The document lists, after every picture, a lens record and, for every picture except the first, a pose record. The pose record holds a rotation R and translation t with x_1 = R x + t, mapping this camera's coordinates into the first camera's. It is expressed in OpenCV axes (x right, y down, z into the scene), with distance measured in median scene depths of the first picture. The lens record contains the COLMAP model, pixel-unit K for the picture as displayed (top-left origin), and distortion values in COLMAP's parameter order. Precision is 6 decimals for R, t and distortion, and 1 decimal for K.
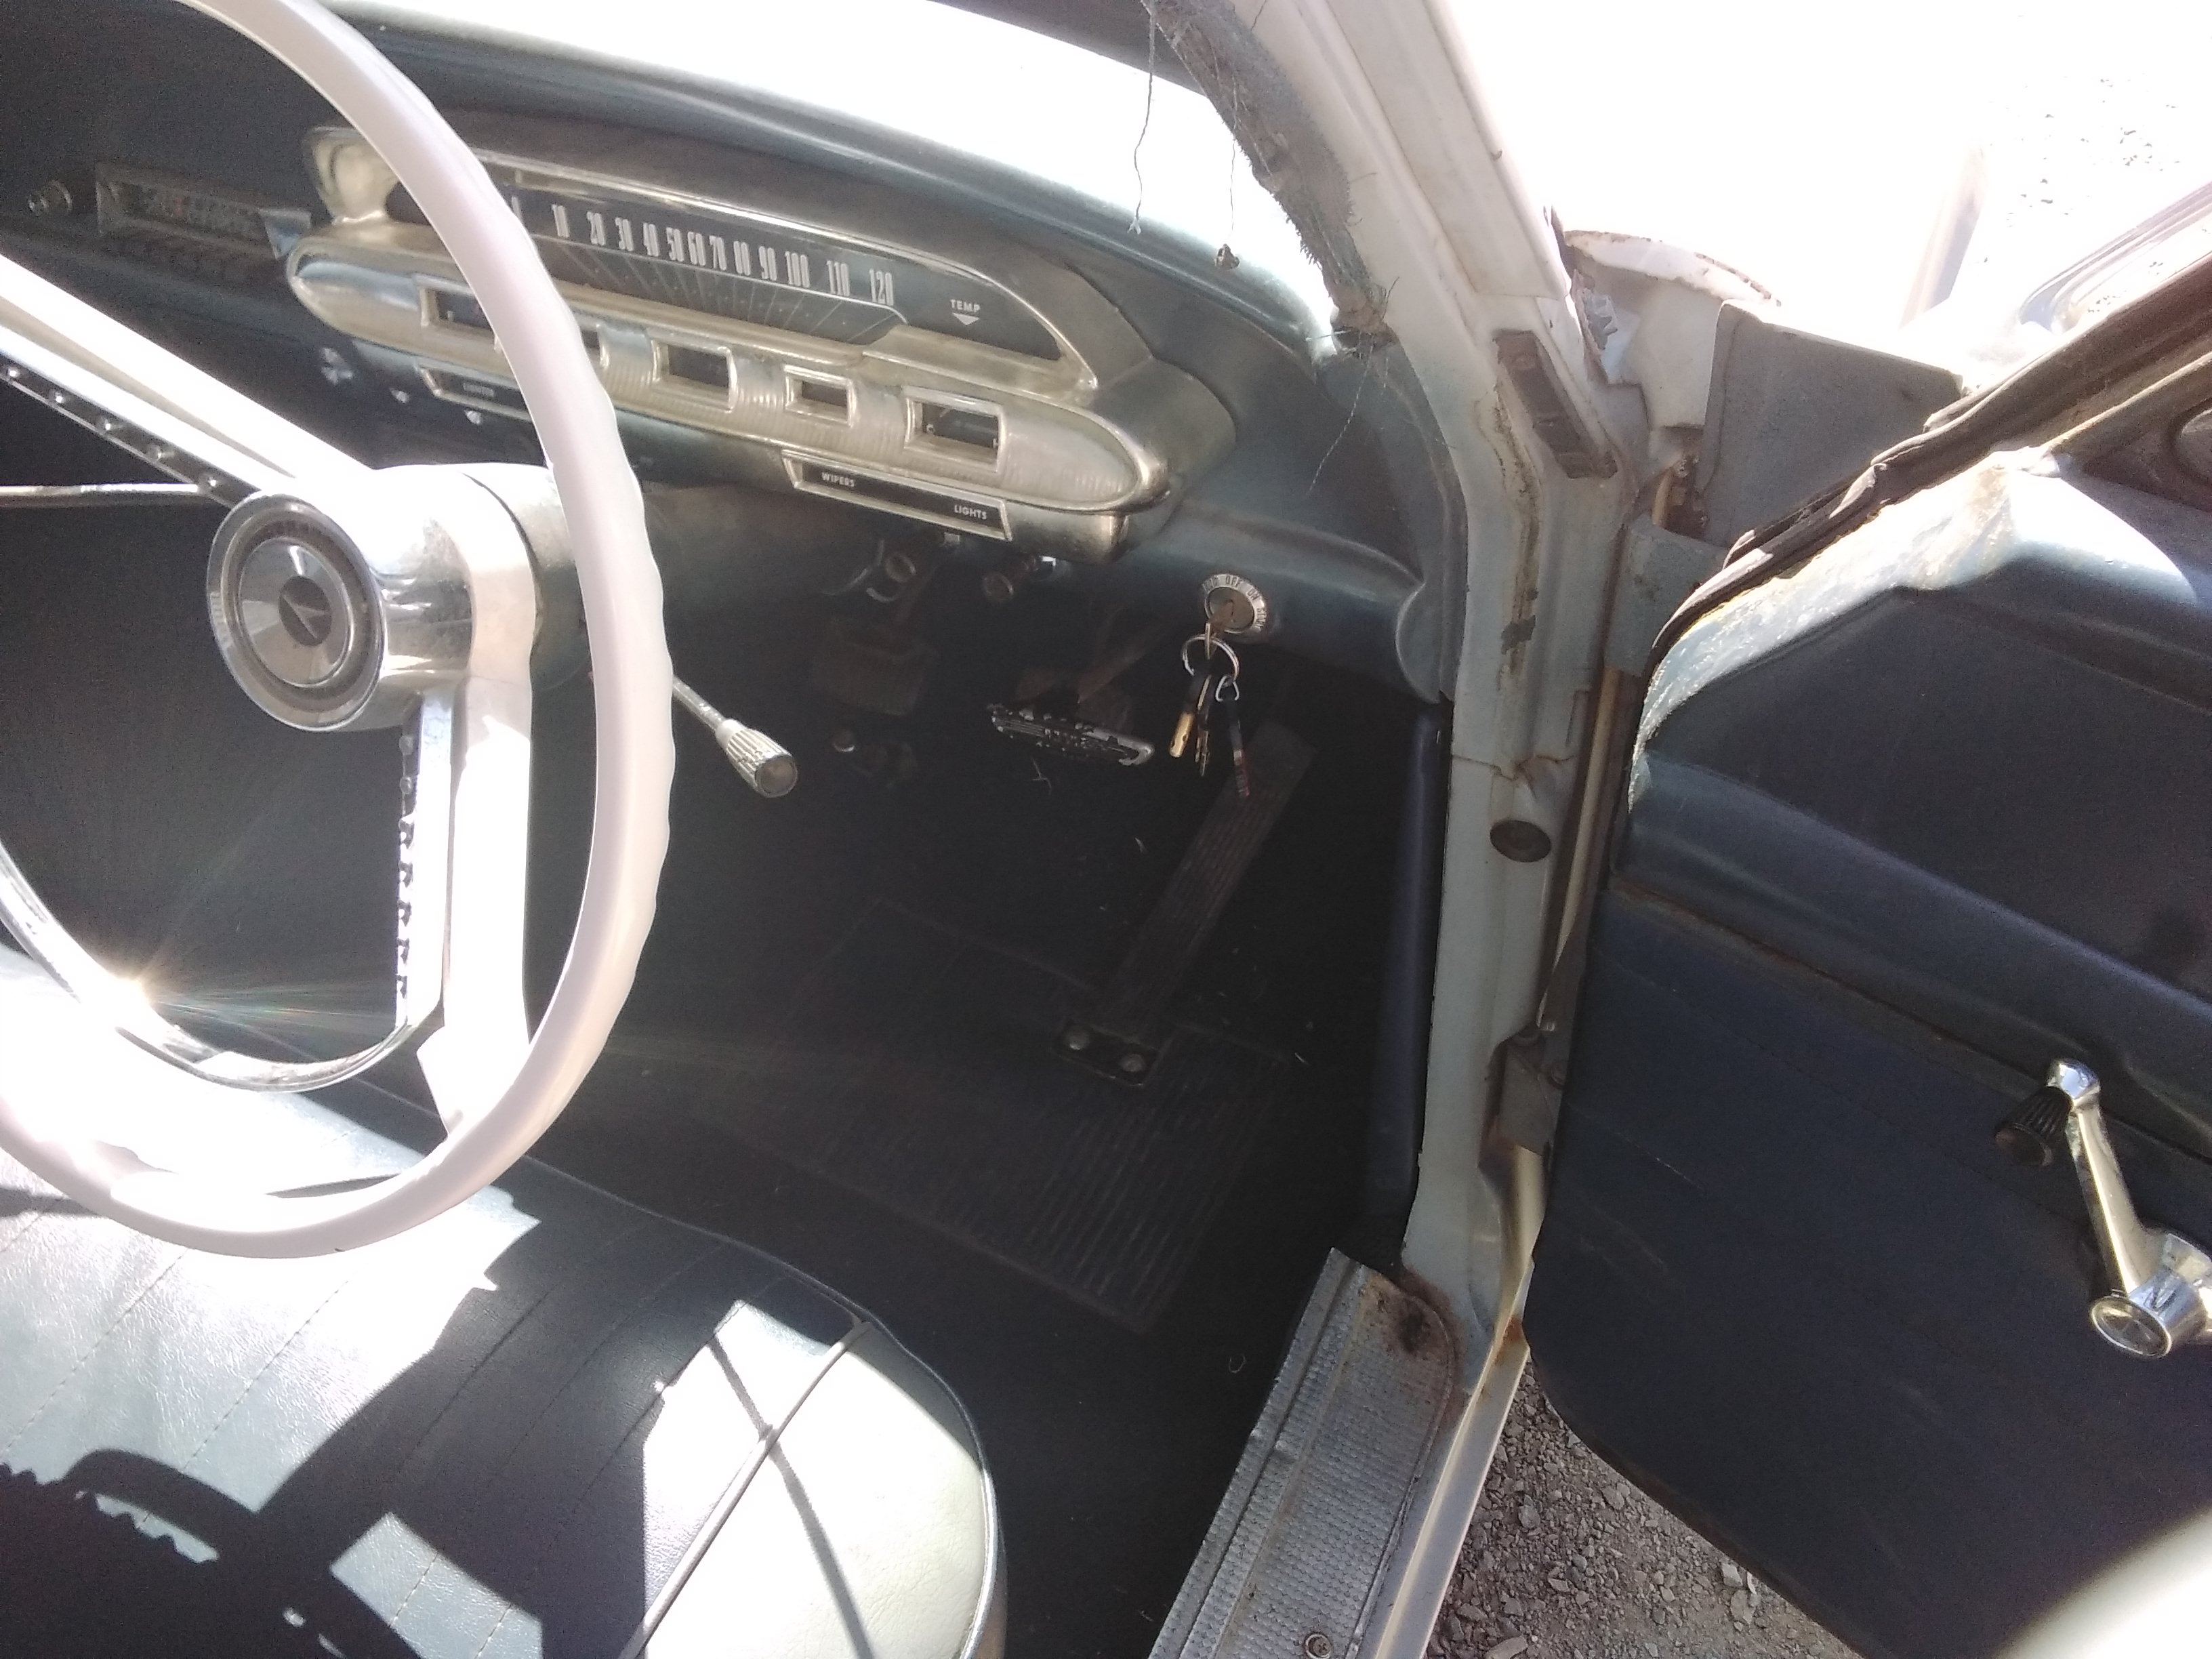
lens RADIAL K [[1732.8, 0, 1083.6], [0, 1732.8, 829.1], [0, 0, 1]] dist [0.062049, -0.087939]
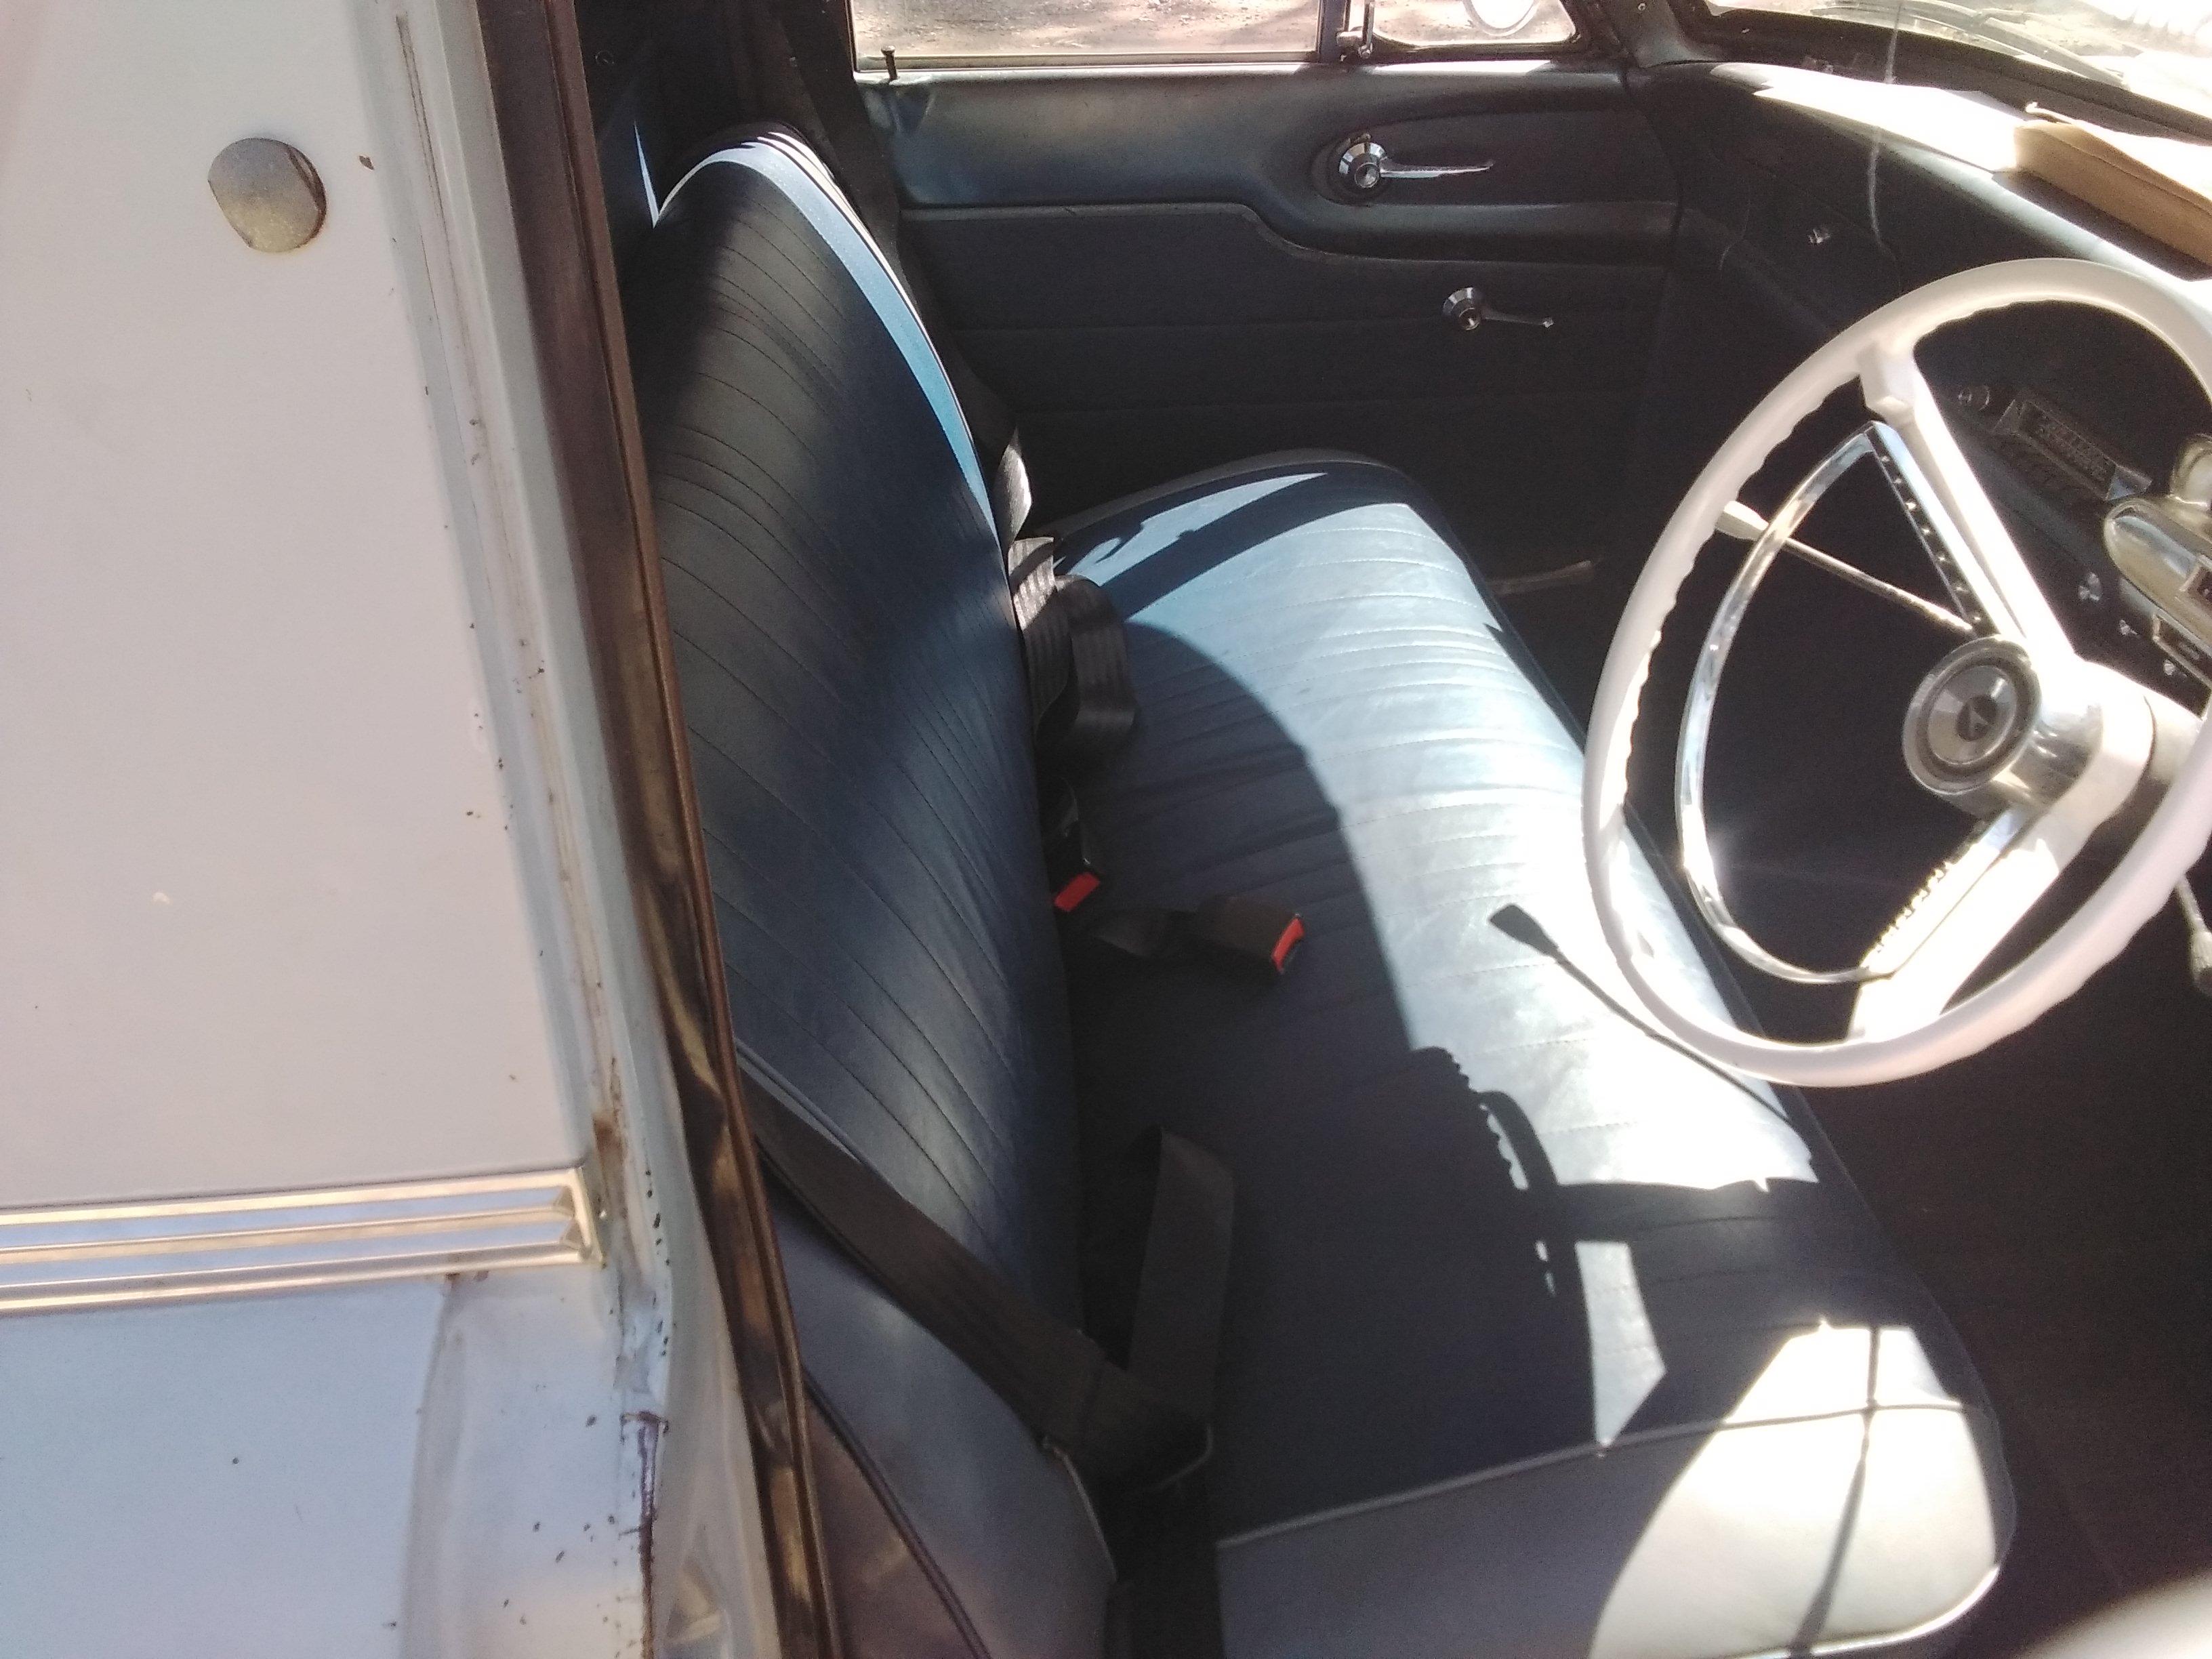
lens RADIAL K [[1732.8, 0, 1083.6], [0, 1732.8, 829.1], [0, 0, 1]] dist [0.062049, -0.087939]
pose [[0.542427, 0.508663, -0.668607, 0.154340], [-0.569329, 0.807808, 0.152679, 0.133582], [0.617768, 0.297840, 0.727773, -0.437760]]
